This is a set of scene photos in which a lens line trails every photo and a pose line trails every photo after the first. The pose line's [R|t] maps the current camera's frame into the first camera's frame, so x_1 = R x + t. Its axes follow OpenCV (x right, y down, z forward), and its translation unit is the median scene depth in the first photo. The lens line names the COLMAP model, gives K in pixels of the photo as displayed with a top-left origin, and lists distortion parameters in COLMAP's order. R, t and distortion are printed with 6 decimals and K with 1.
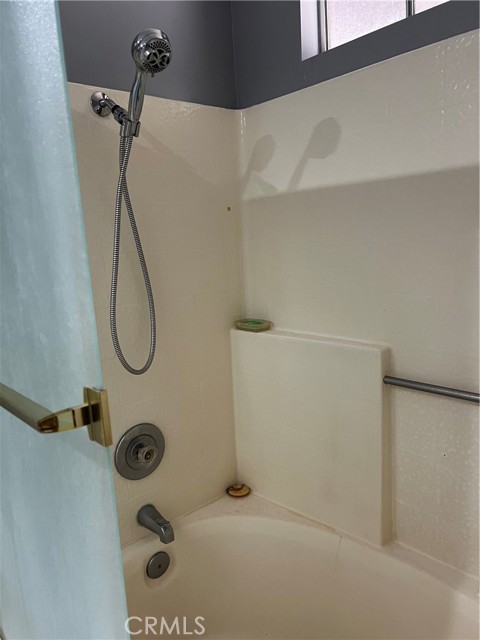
lens RADIAL K [[472.8, 0, 238.8], [0, 472.8, 322.6], [0, 0, 1]] dist [0.037586, -0.042340]
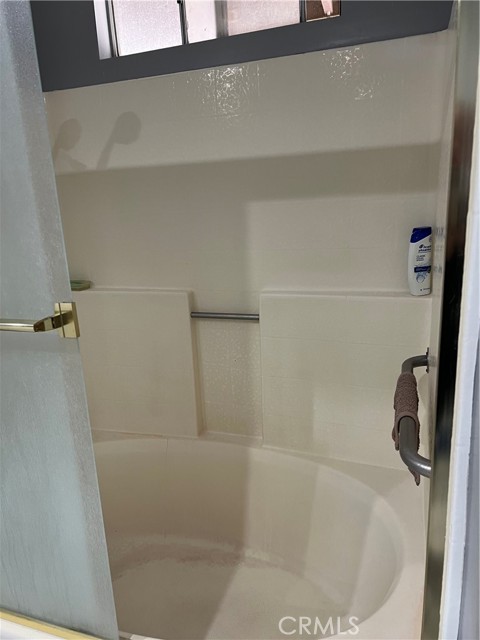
lens RADIAL K [[480.9, 0, 240.0], [0, 480.9, 320.0], [0, 0, 1]] dist [0.041162, -0.049868]
pose [[0.878136, -0.101301, 0.467563, -0.207587], [0.078581, 0.994593, 0.067903, 0.049163], [-0.471913, -0.022886, 0.881348, -0.272502]]
